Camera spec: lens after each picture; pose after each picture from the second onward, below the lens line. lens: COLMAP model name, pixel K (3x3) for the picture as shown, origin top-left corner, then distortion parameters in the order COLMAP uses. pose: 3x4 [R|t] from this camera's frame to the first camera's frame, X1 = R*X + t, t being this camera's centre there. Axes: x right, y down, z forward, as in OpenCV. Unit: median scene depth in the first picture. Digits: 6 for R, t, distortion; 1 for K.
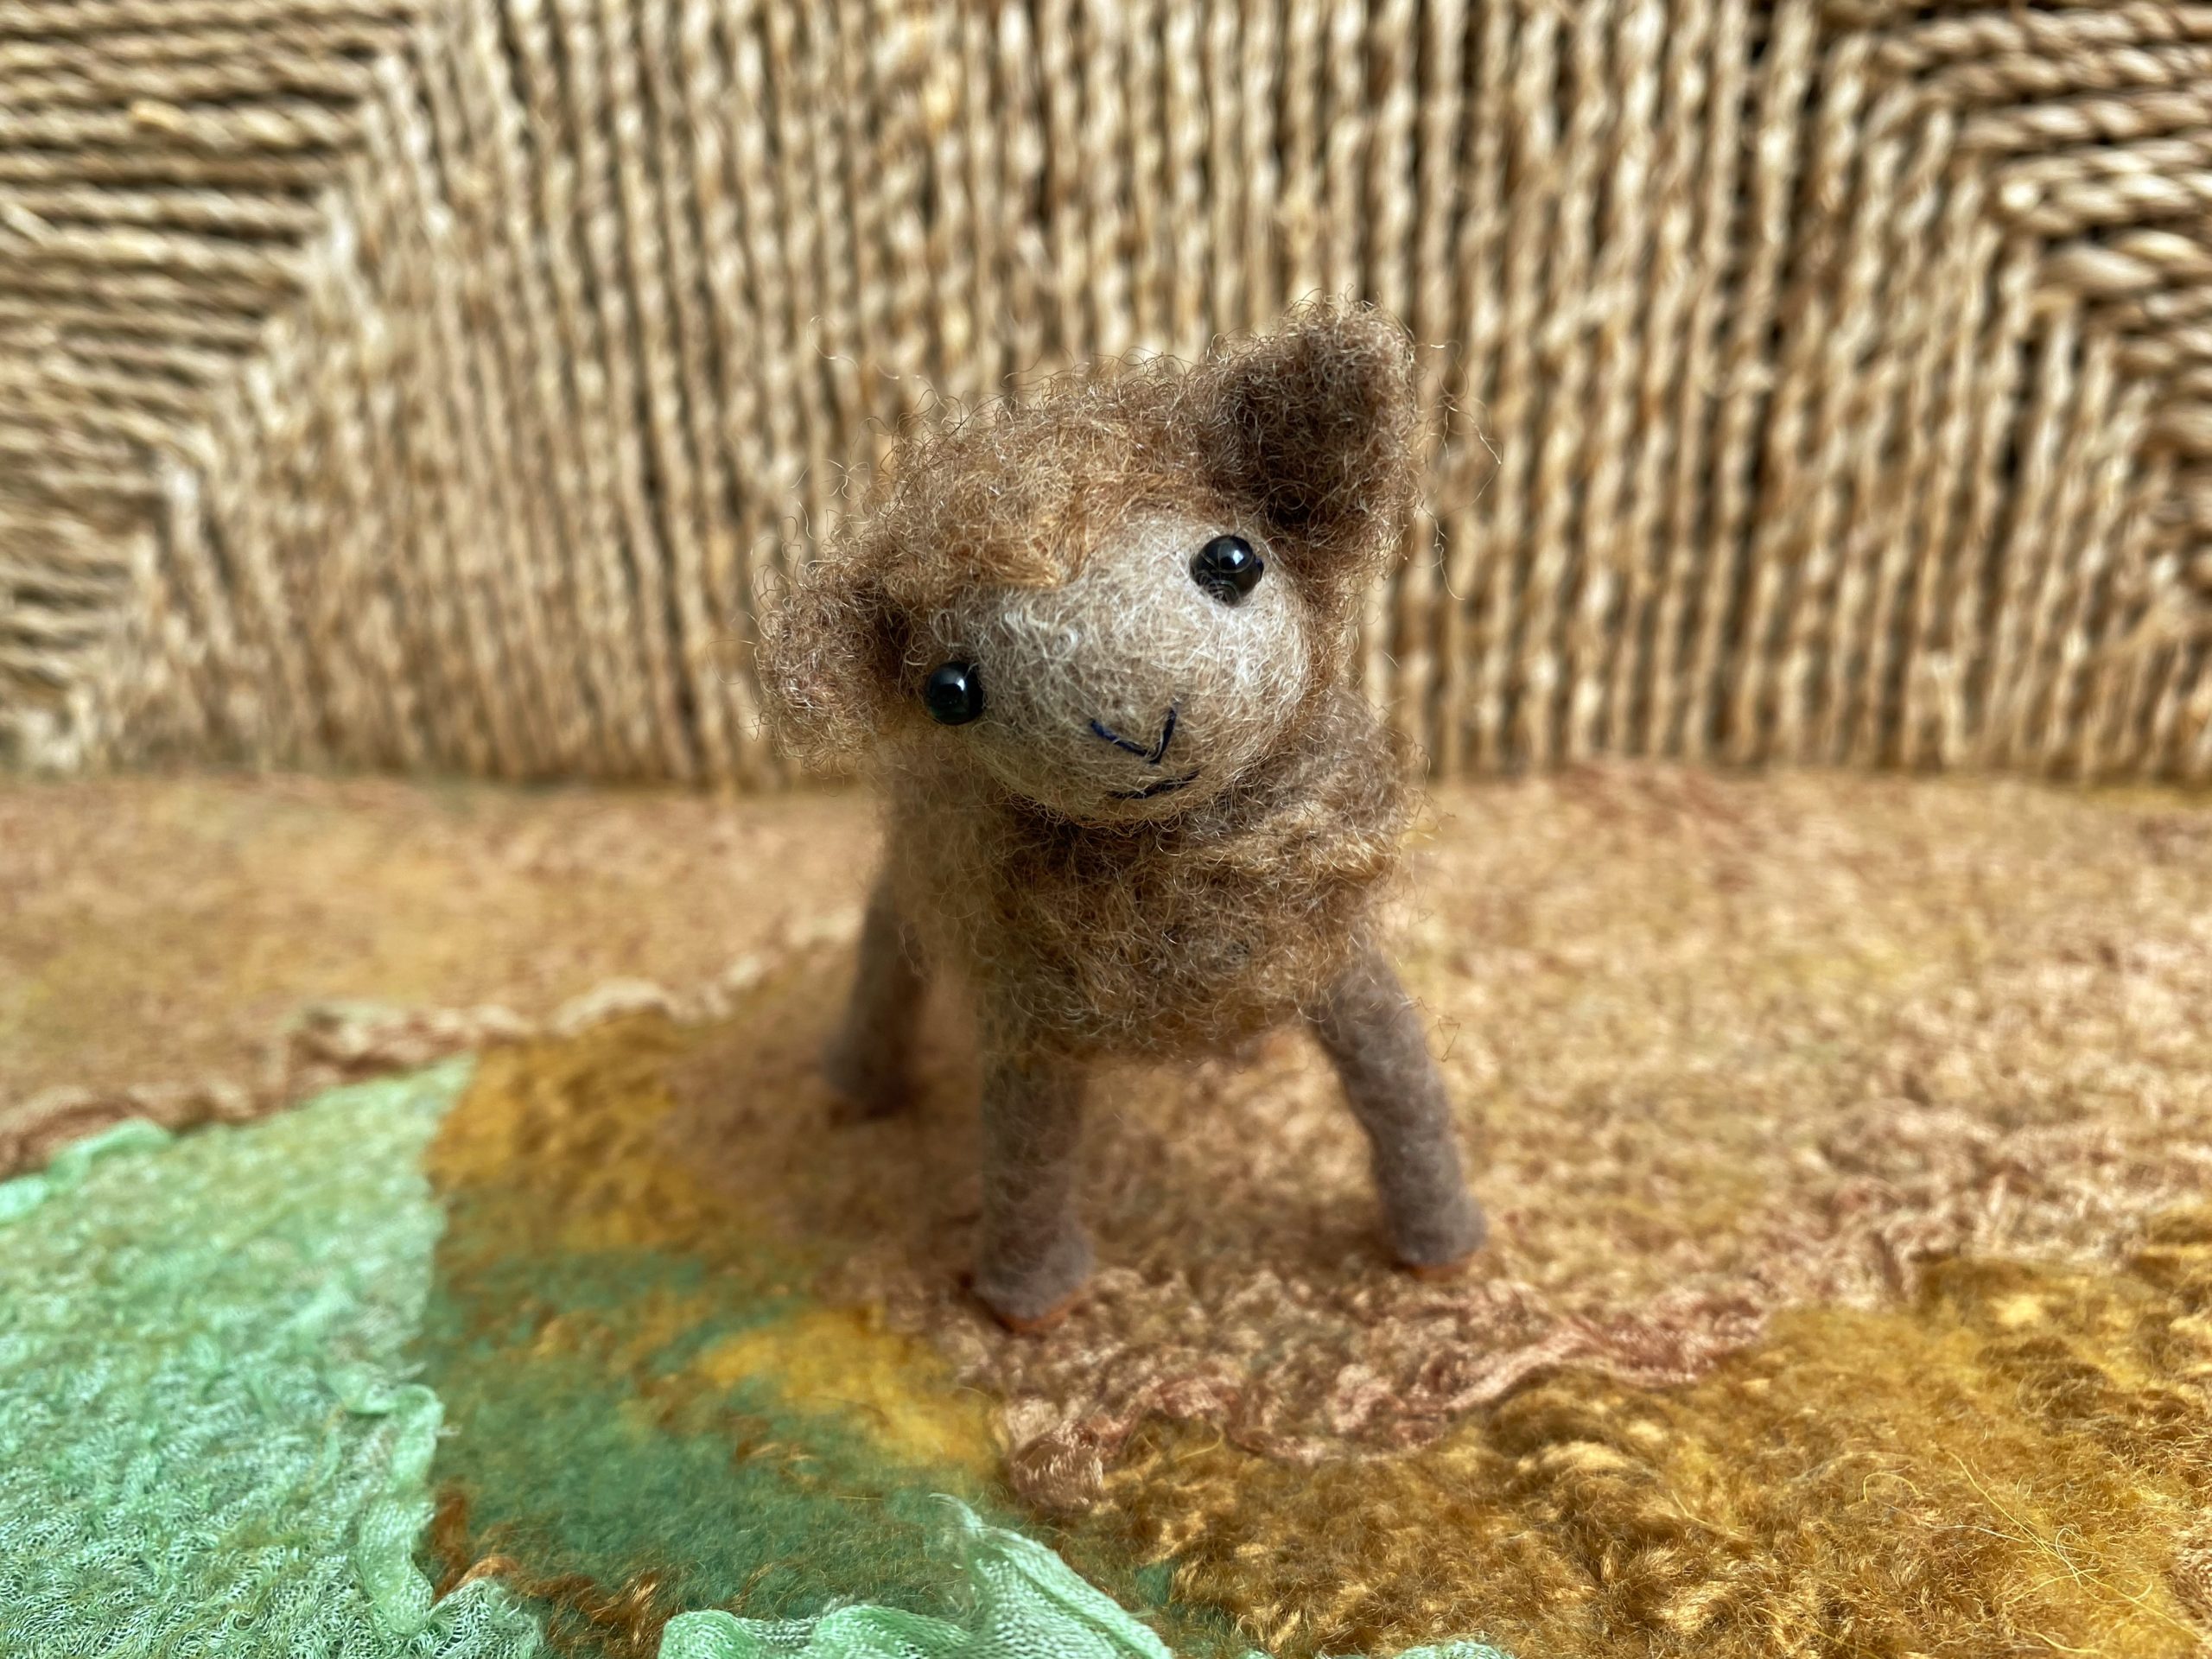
lens RADIAL K [[1812.6, 0, 1106.0], [0, 1812.6, 829.5], [0, 0, 1]] dist [-0.069026, 0.008326]
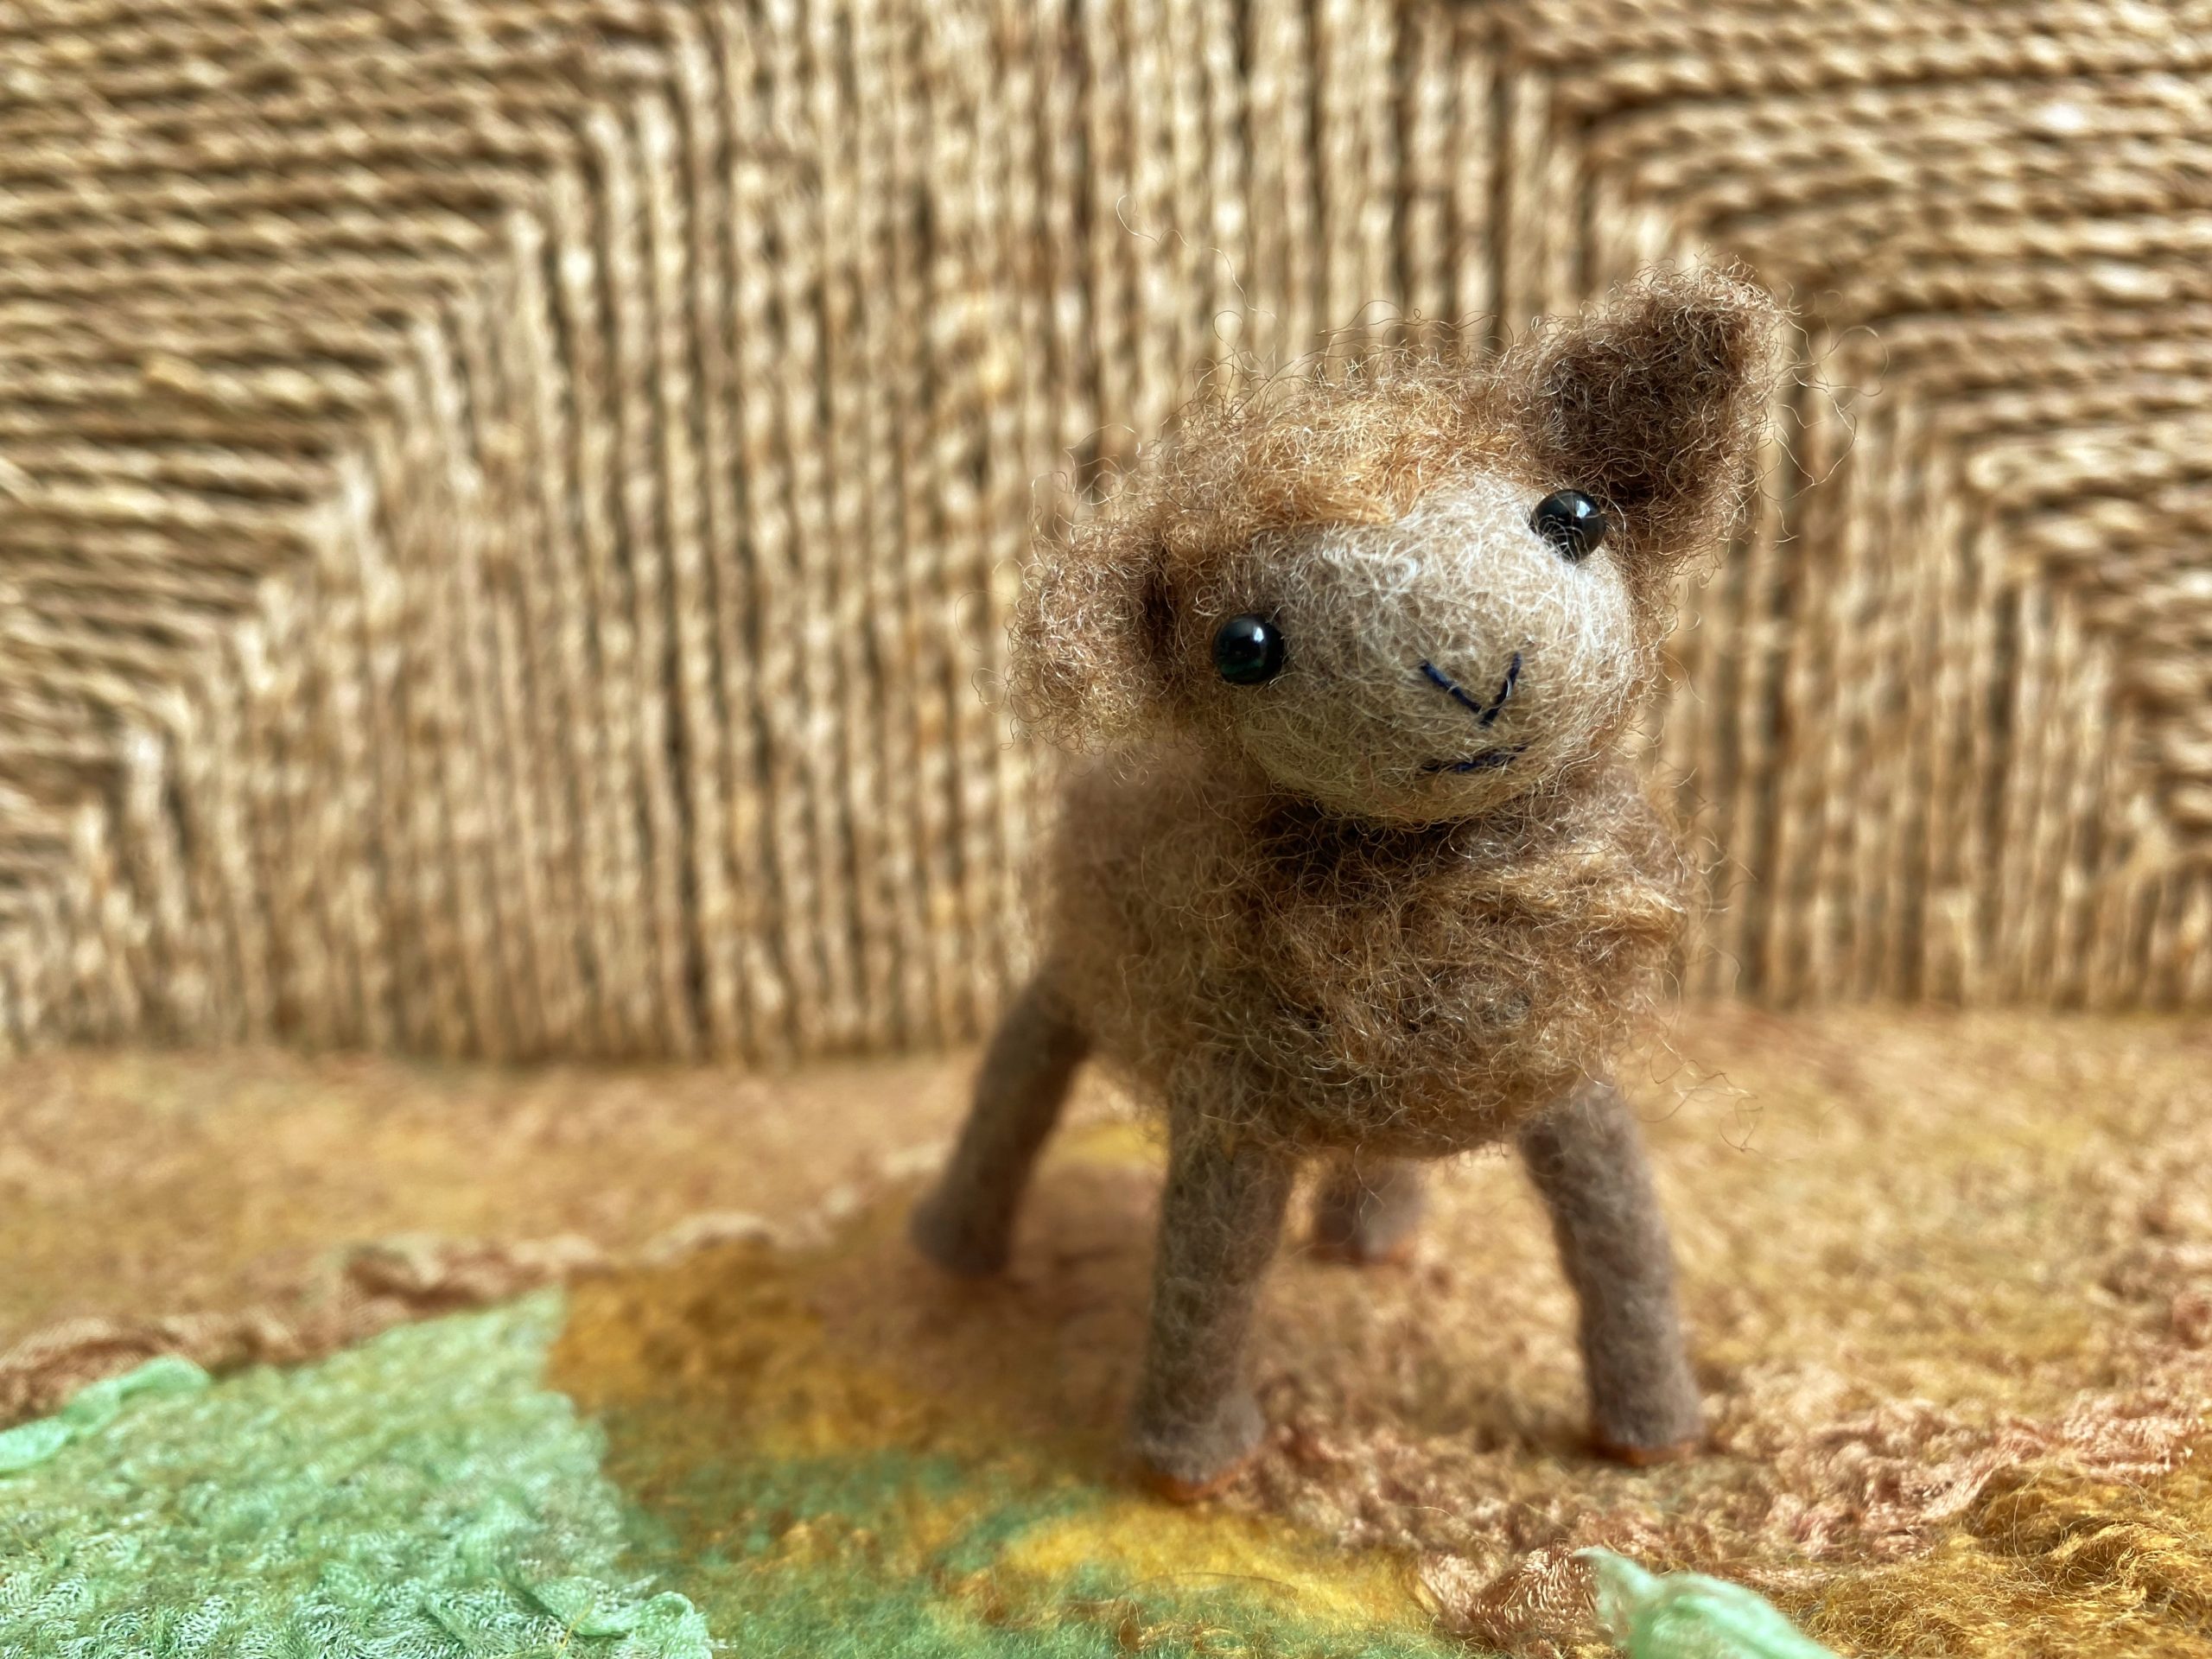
lens RADIAL K [[1720.0, 0, 1106.0], [0, 1720.0, 829.5], [0, 0, 1]] dist [-0.002957, -0.120904]
pose [[0.991287, 0.003065, 0.131685, -0.154116], [0.028858, 0.970389, -0.239817, 0.089318], [-0.128521, 0.241528, 0.961845, 0.089997]]
